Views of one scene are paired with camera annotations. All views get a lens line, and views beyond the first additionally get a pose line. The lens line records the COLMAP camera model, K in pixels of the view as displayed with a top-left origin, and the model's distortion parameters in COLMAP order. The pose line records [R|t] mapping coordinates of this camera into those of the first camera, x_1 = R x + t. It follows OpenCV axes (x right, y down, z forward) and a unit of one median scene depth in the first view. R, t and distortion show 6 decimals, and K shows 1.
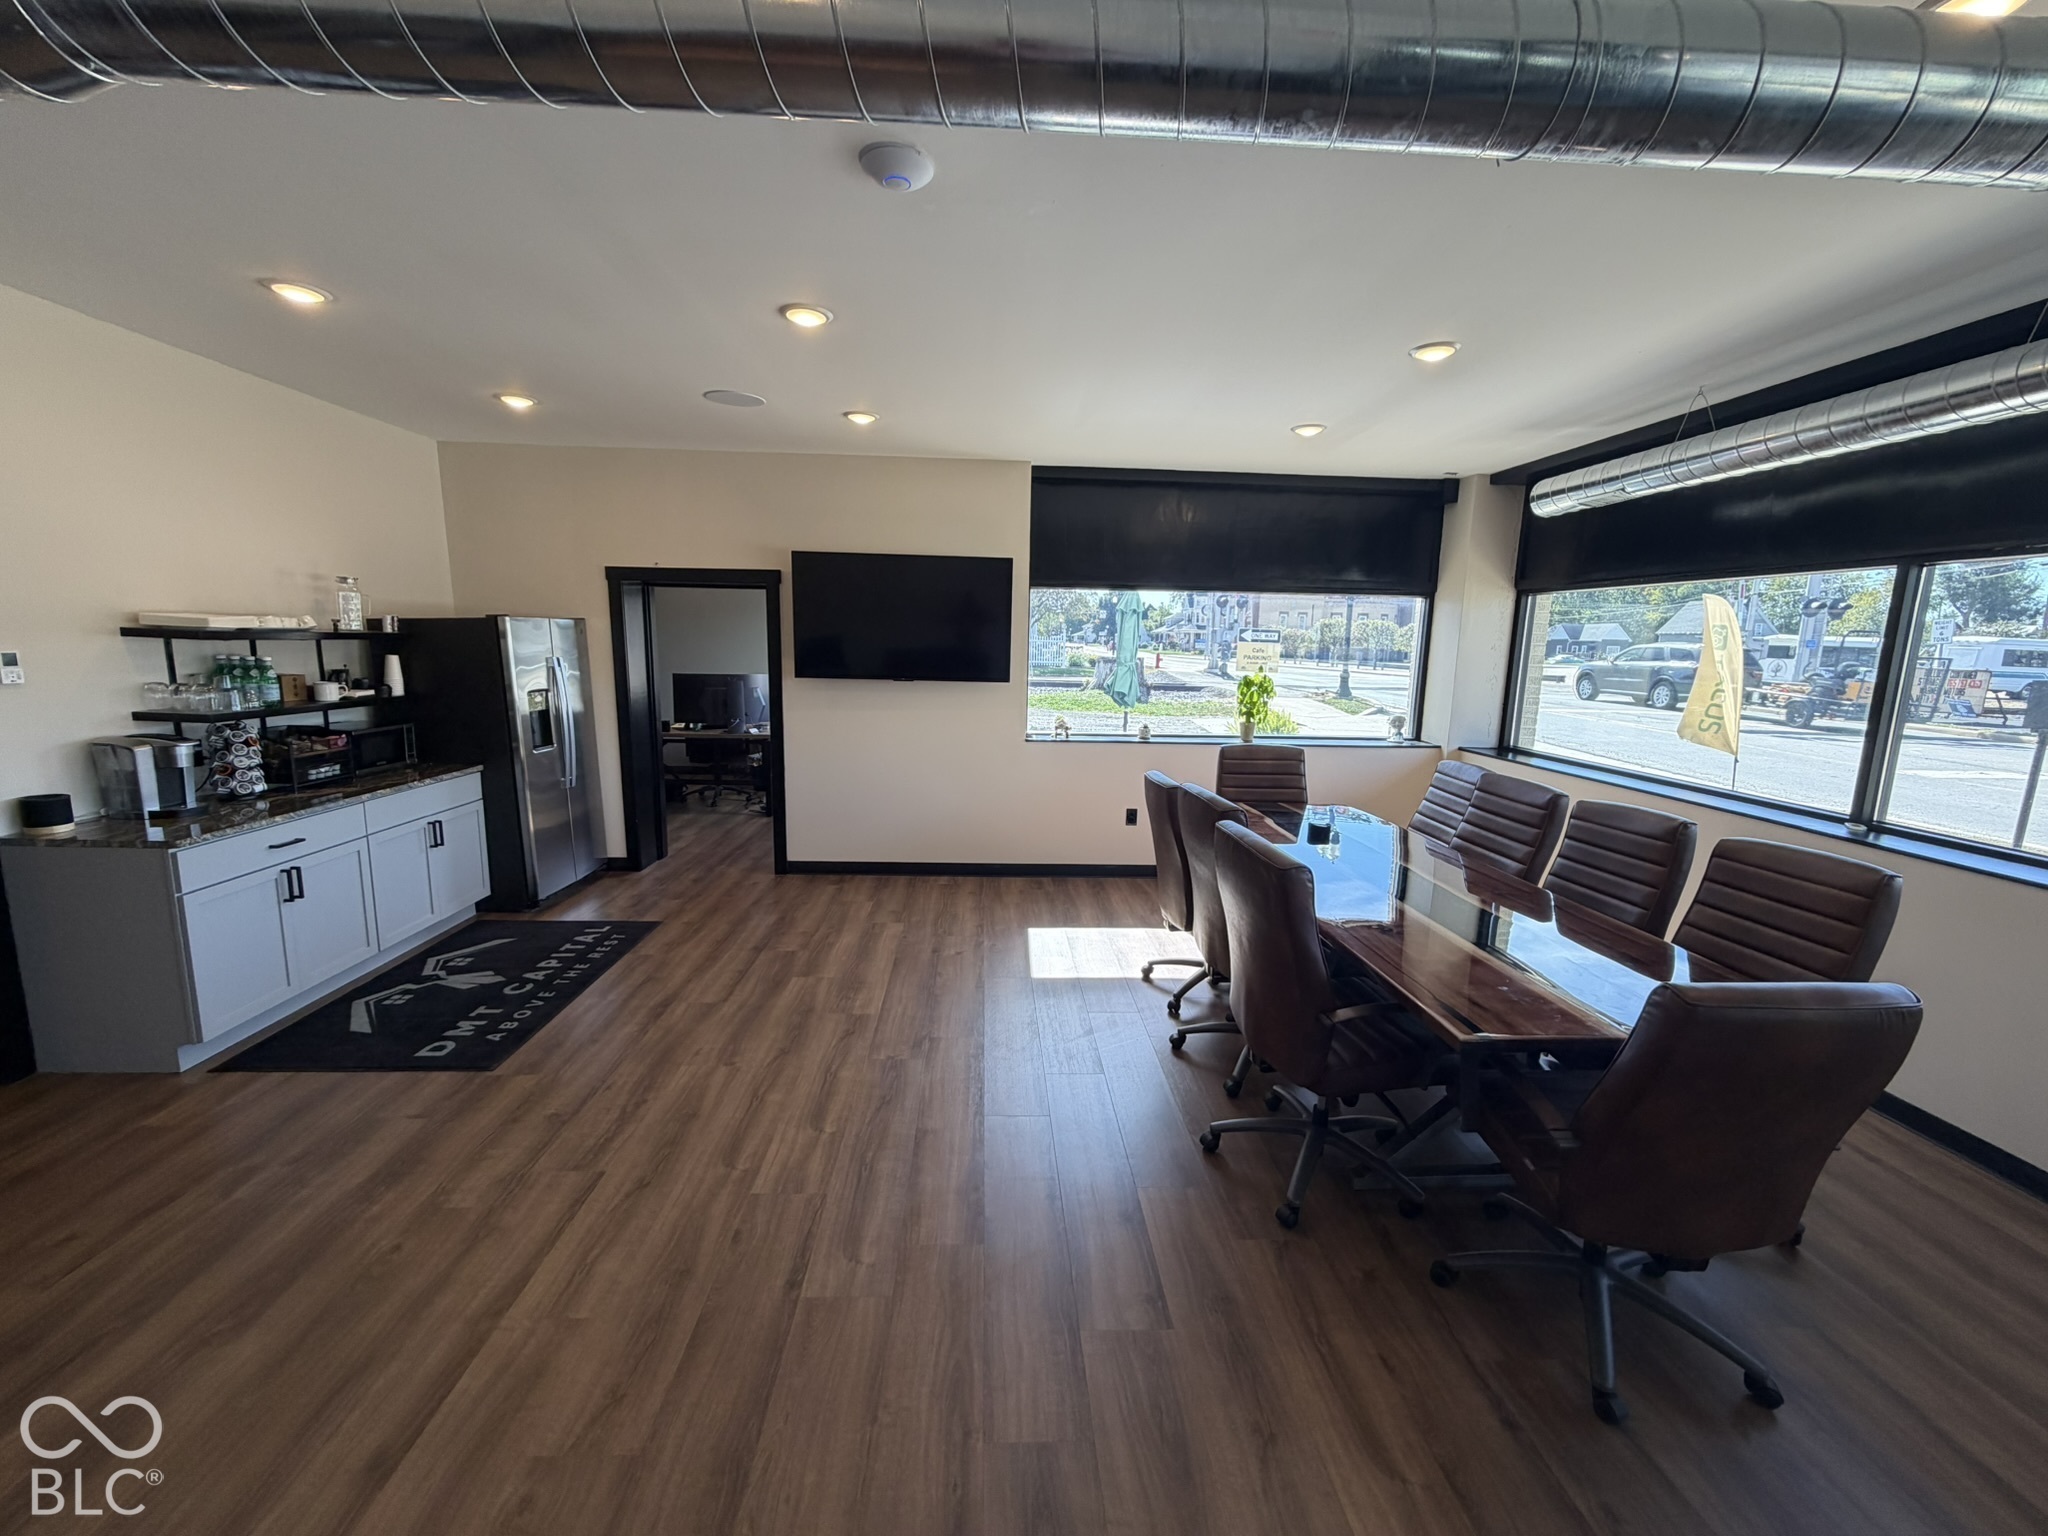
lens RADIAL K [[819.9, 0, 1023.8], [0, 819.9, 771.6], [0, 0, 1]] dist [0.000844, -0.000113]
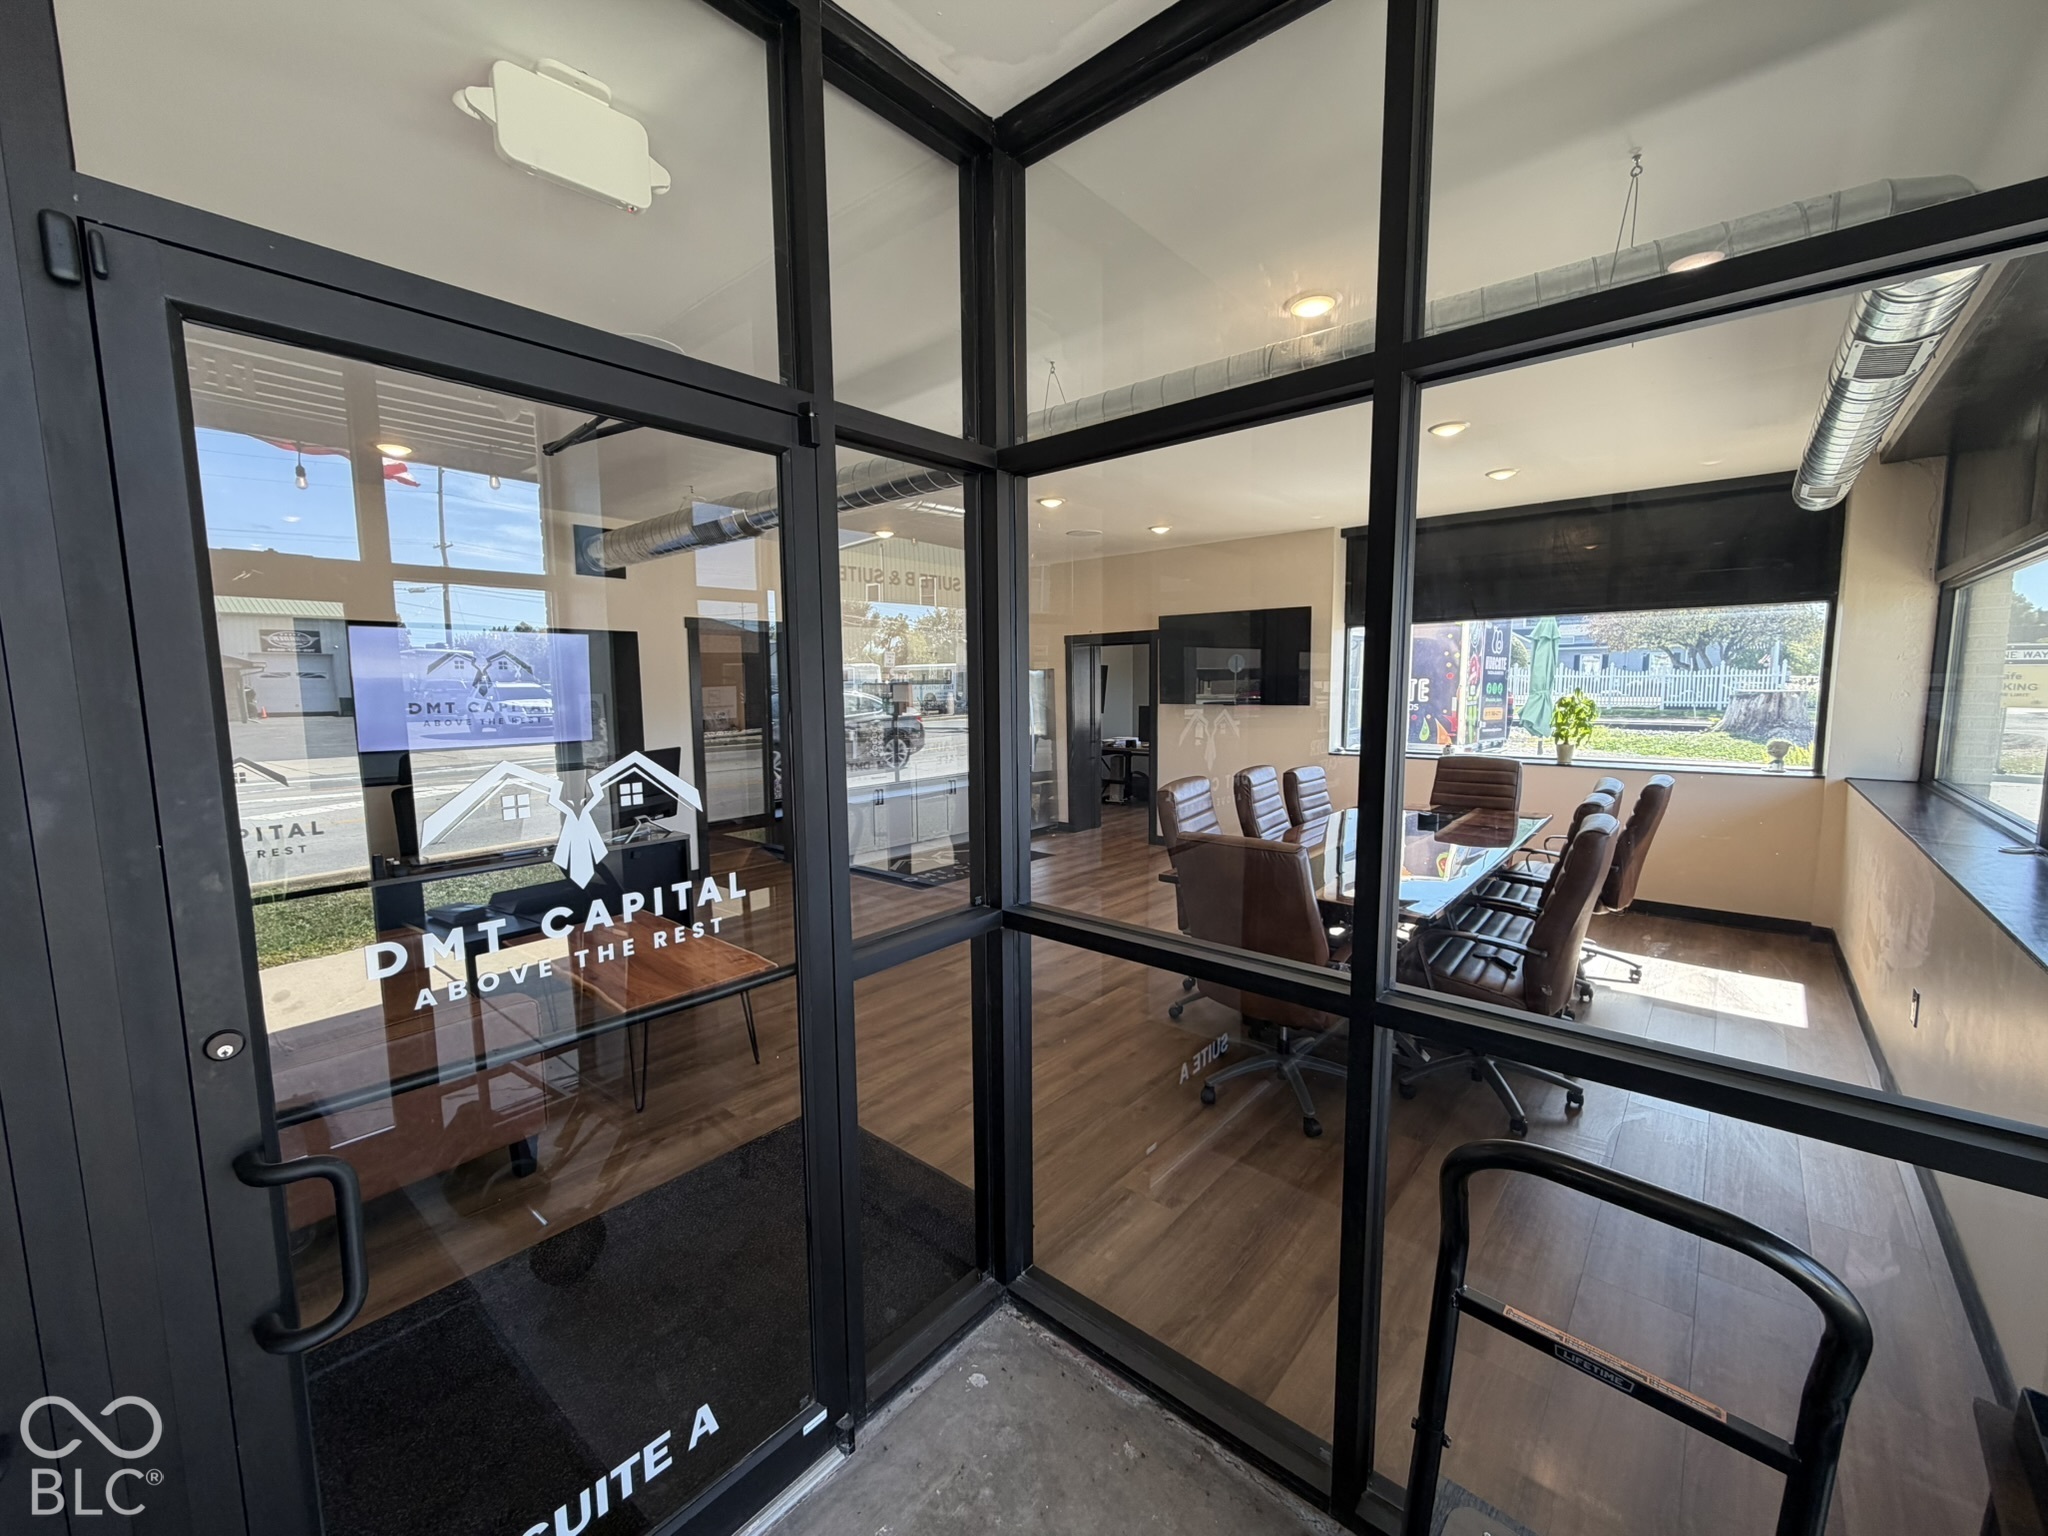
lens RADIAL K [[819.9, 0, 1021.2], [0, 819.9, 773.3], [0, 0, 1]] dist [0.000844, -0.000113]
pose [[0.724771, 0.045229, -0.687503, 0.699876], [-0.083476, 0.996257, -0.022459, 0.076513], [0.683914, 0.073668, 0.725834, -0.251923]]
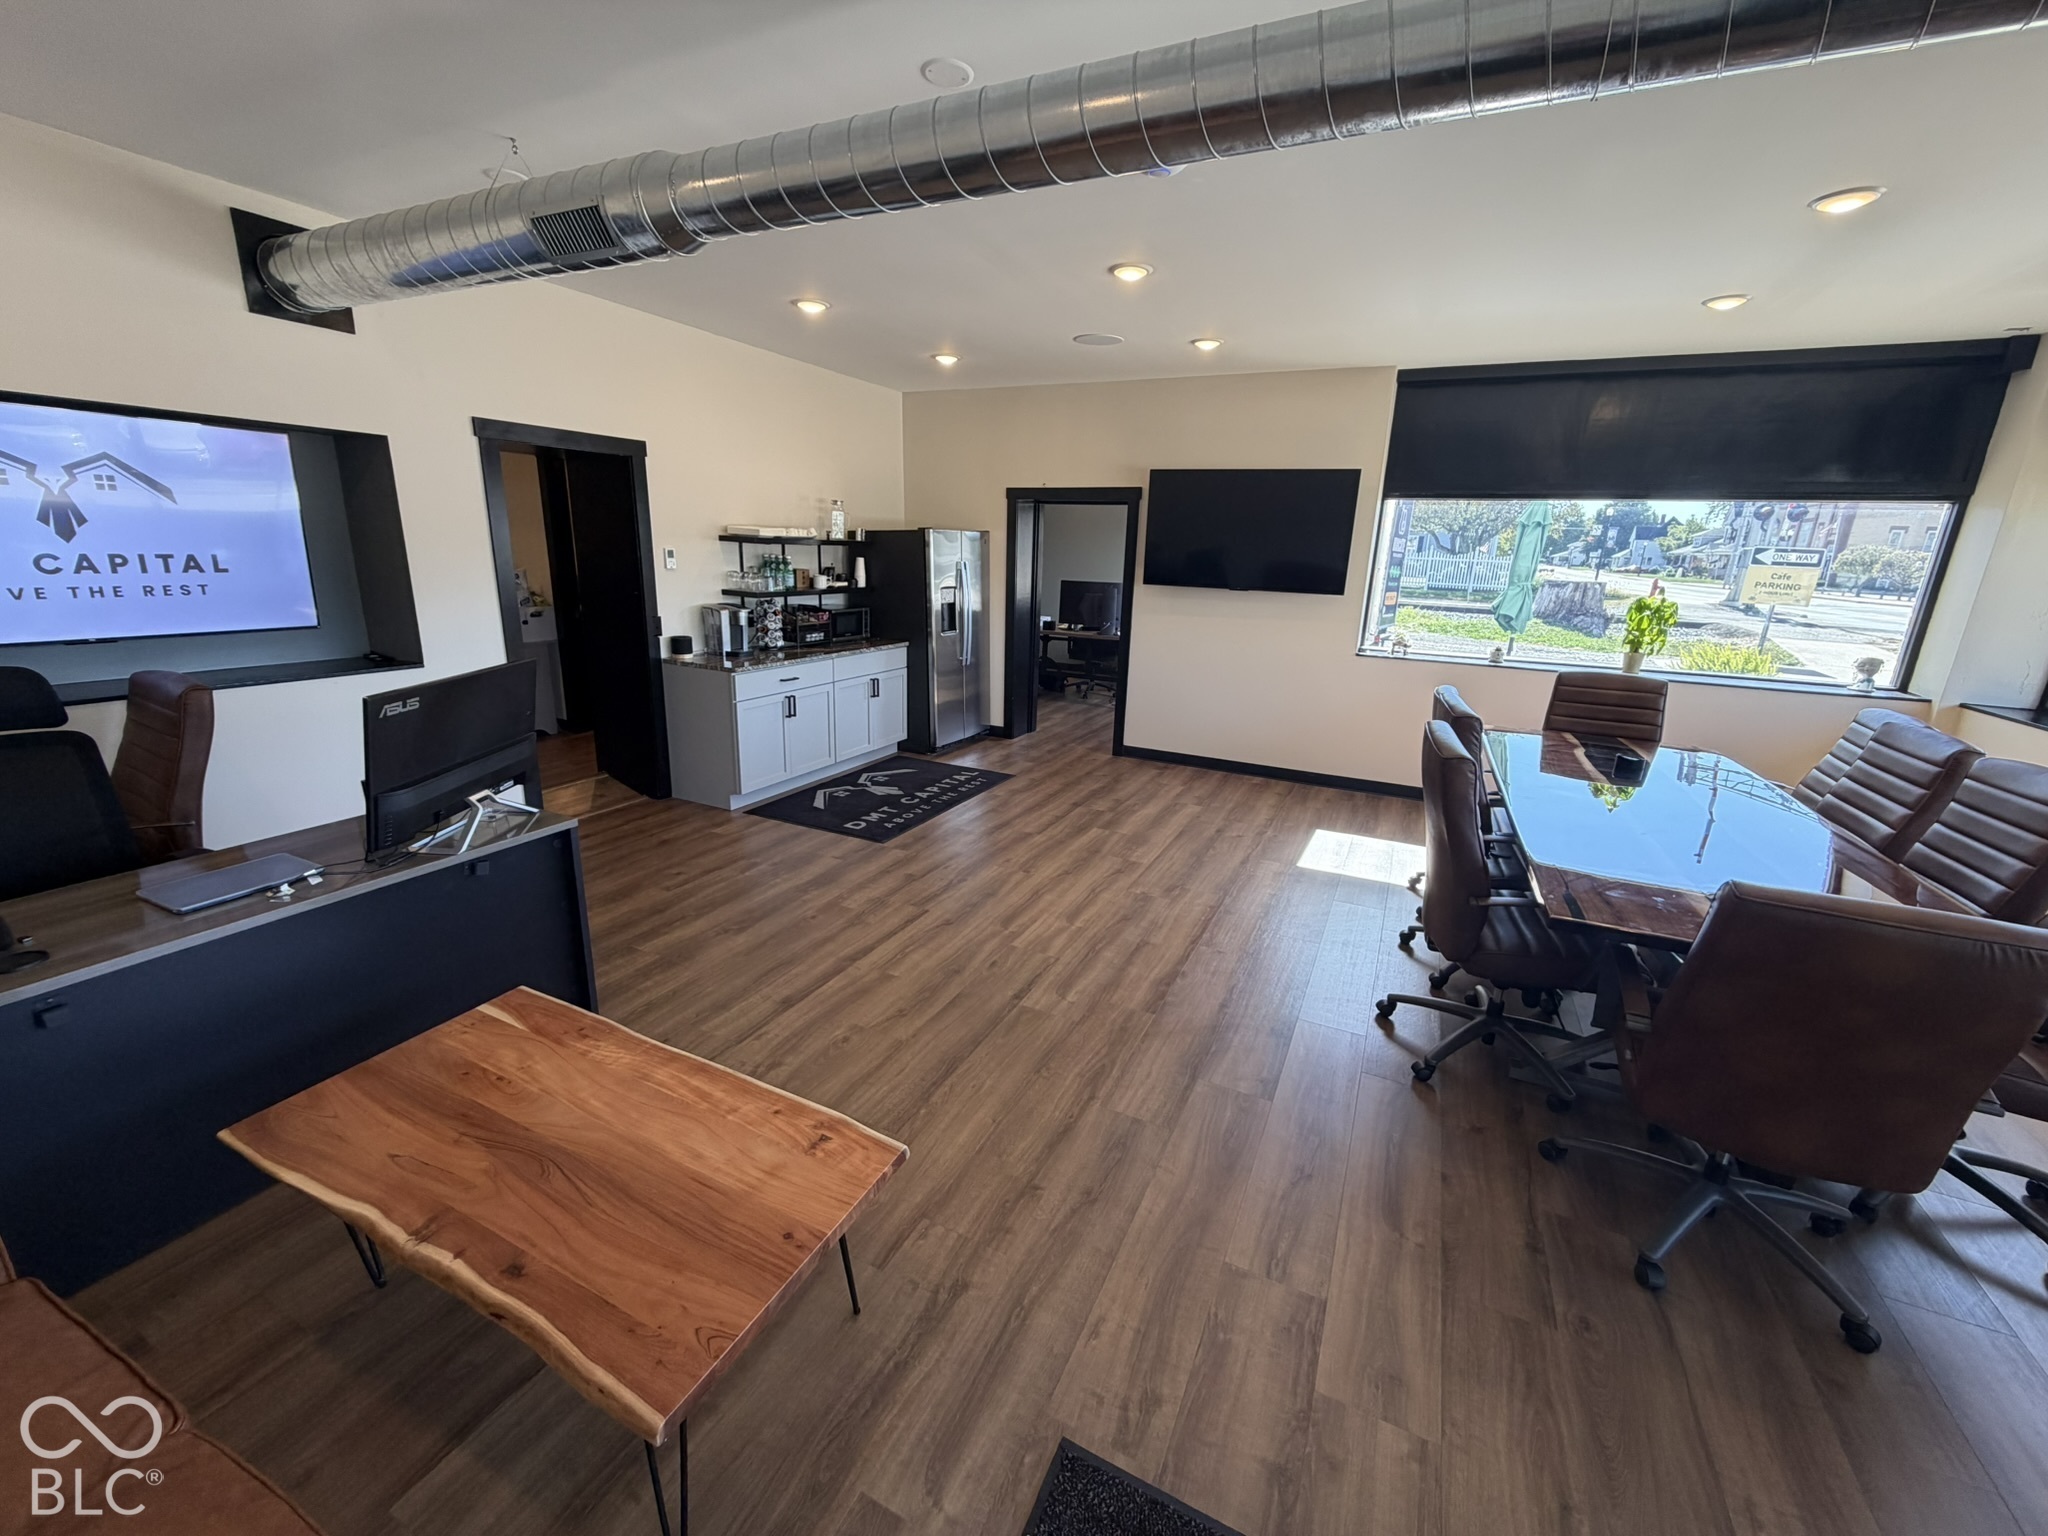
lens RADIAL K [[819.9, 0, 1022.0], [0, 819.9, 772.3], [0, 0, 1]] dist [0.000844, -0.000113]
pose [[0.877516, 0.135475, -0.460013, 0.175179], [-0.090201, 0.988773, 0.119128, 0.030610], [0.470988, -0.063043, 0.879884, -0.128566]]
